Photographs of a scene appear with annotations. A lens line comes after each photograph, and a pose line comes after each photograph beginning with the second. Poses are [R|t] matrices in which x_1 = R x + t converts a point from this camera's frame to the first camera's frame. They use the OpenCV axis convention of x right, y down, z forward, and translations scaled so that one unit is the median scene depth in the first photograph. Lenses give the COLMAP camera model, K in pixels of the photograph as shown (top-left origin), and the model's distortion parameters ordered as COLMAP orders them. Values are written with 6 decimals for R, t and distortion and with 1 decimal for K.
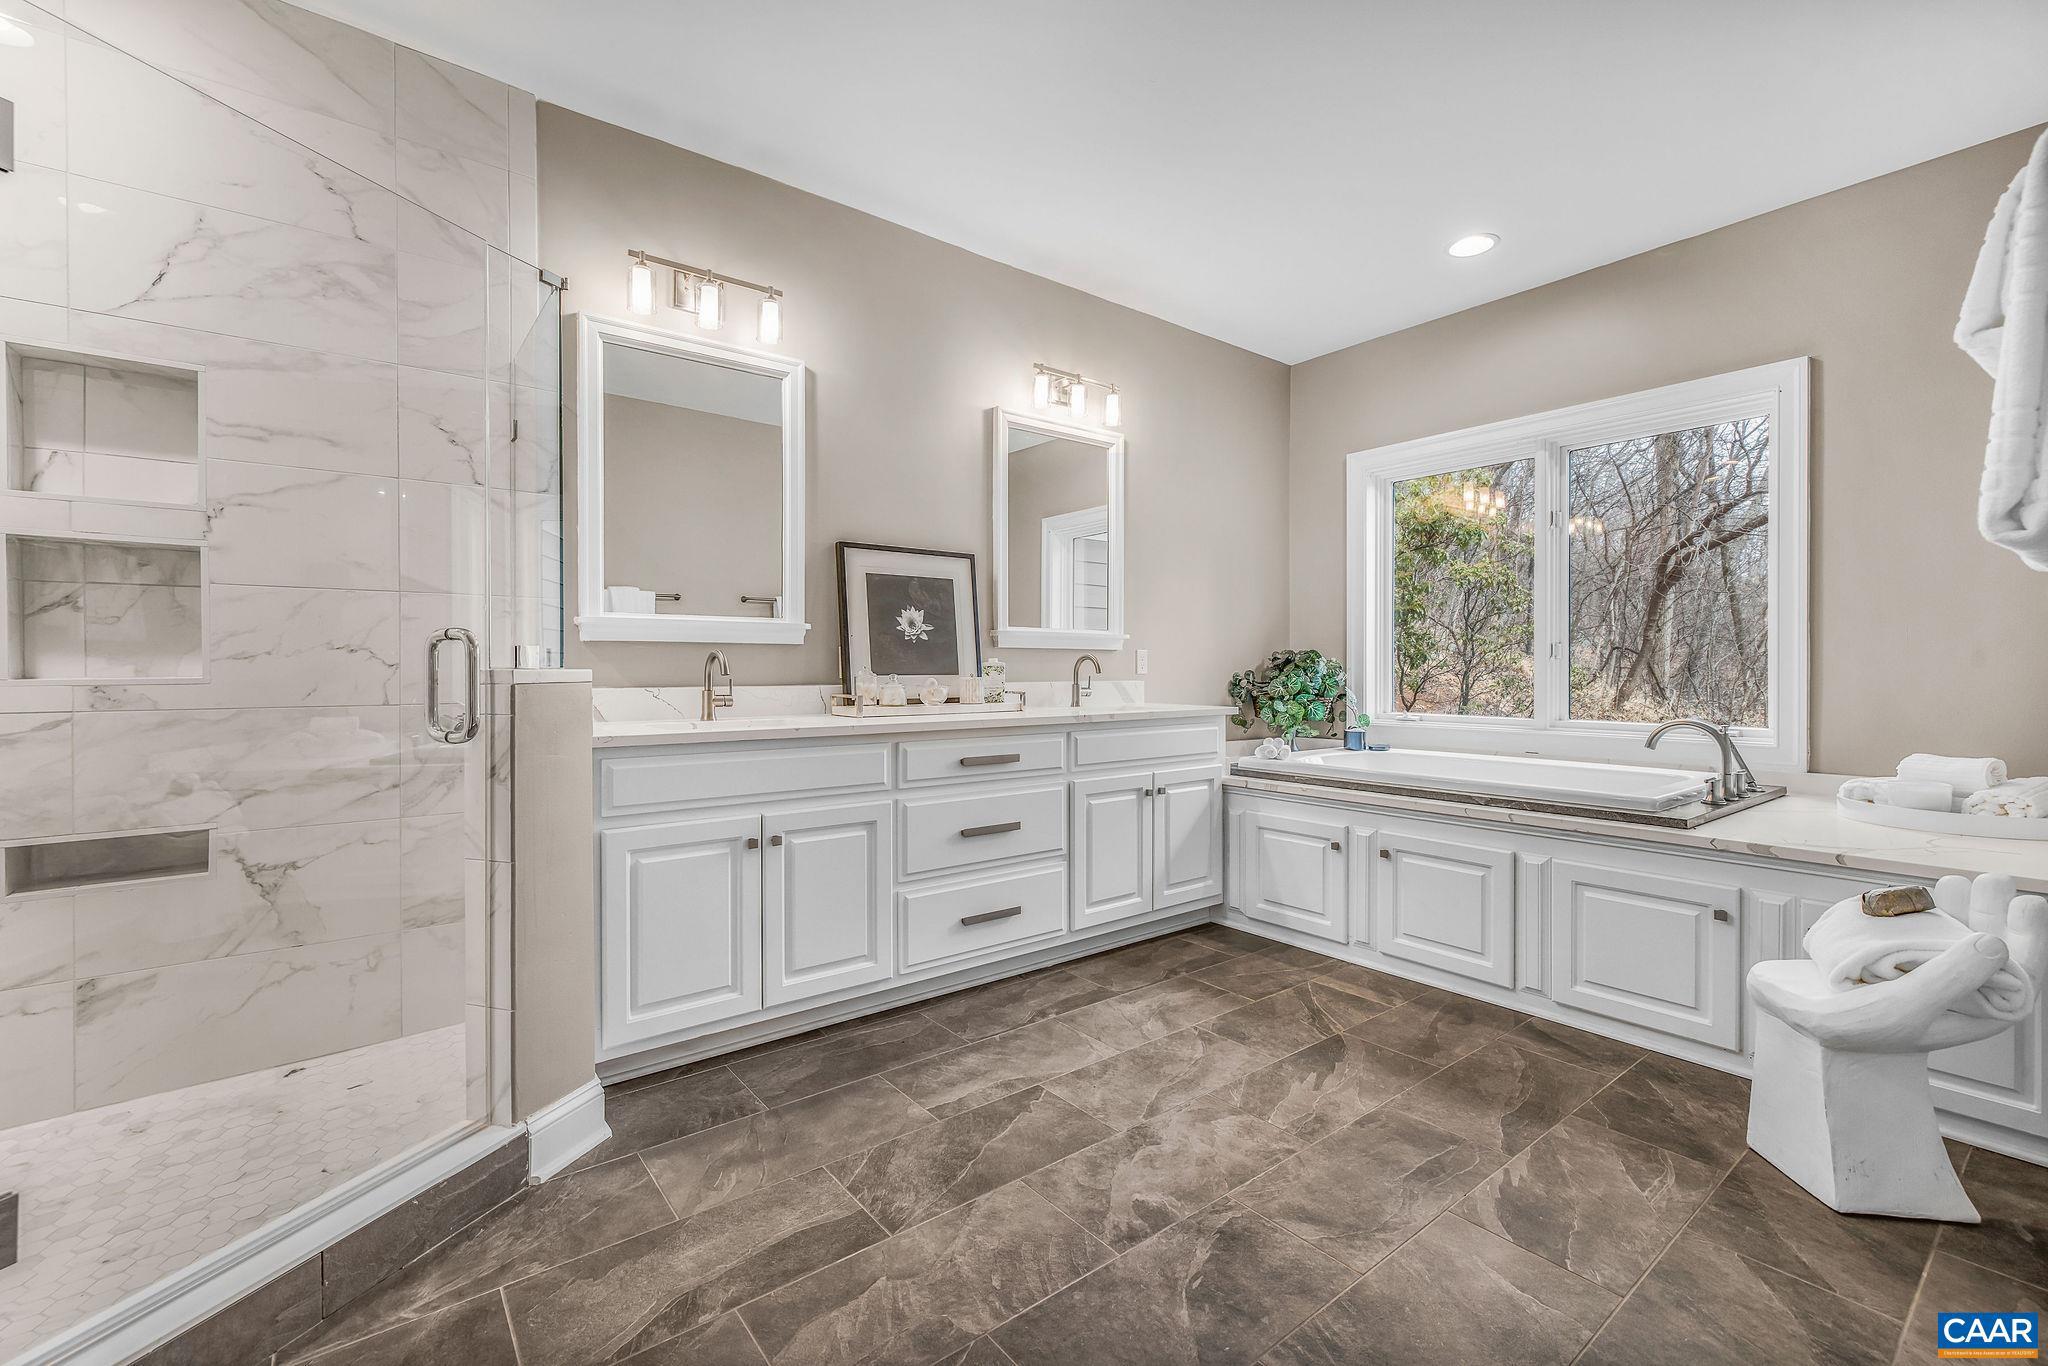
lens RADIAL K [[866.4, 0, 1017.5], [0, 866.4, 675.1], [0, 0, 1]] dist [0.000292, 0.000371]
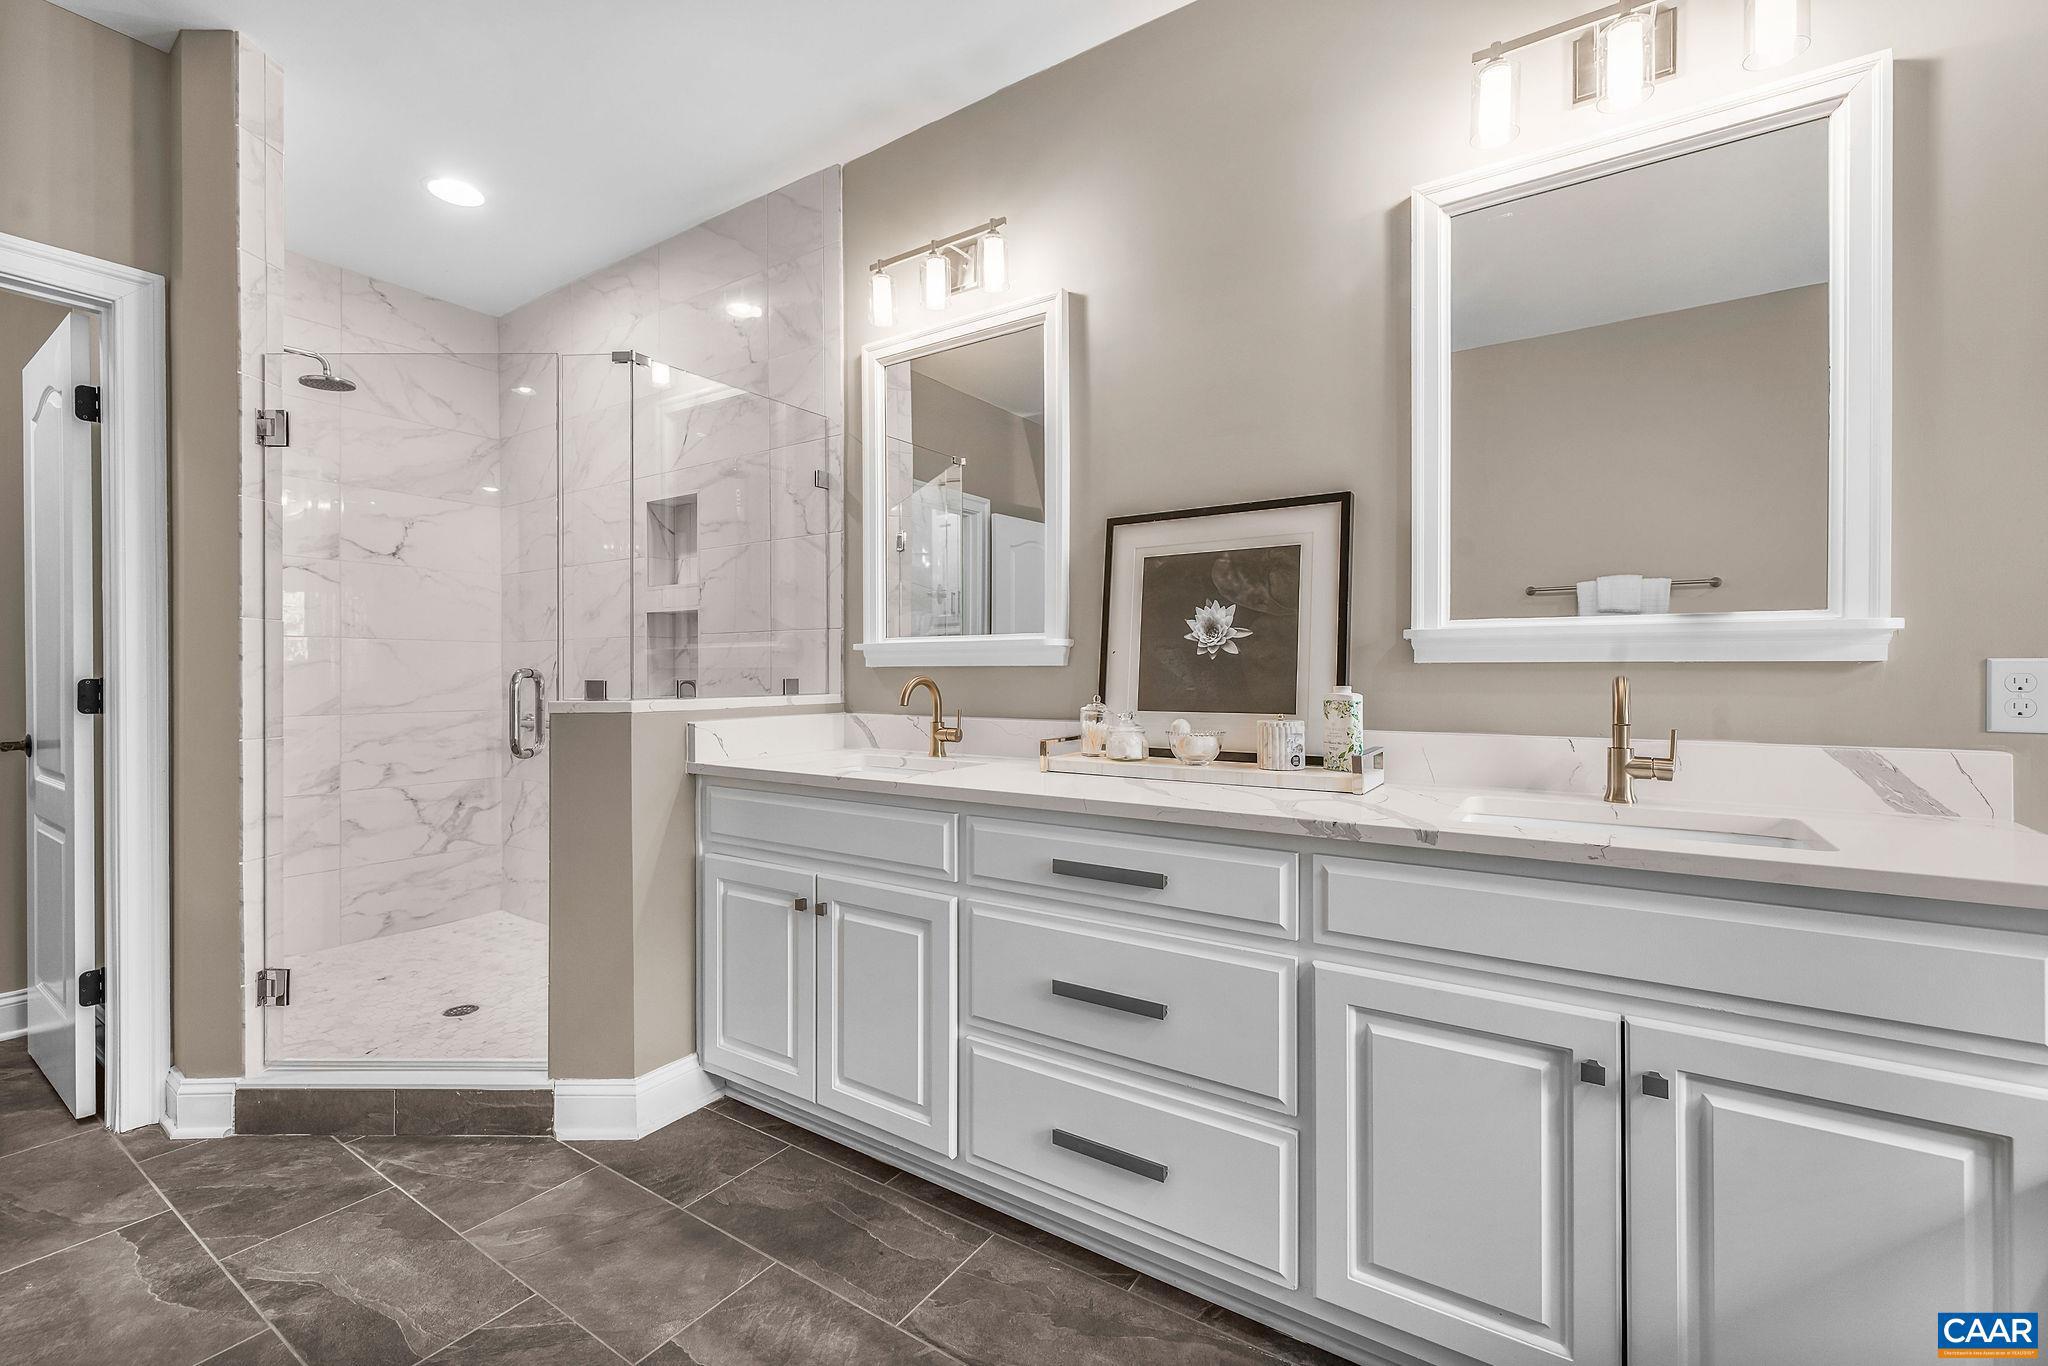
lens RADIAL K [[866.4, 0, 1017.5], [0, 866.4, 675.1], [0, 0, 1]] dist [0.000292, 0.000371]
pose [[0.318136, 0.004238, -0.948036, 0.487368], [-0.005532, 0.999981, 0.002614, -0.031512], [0.948029, 0.004413, 0.318154, 0.782137]]
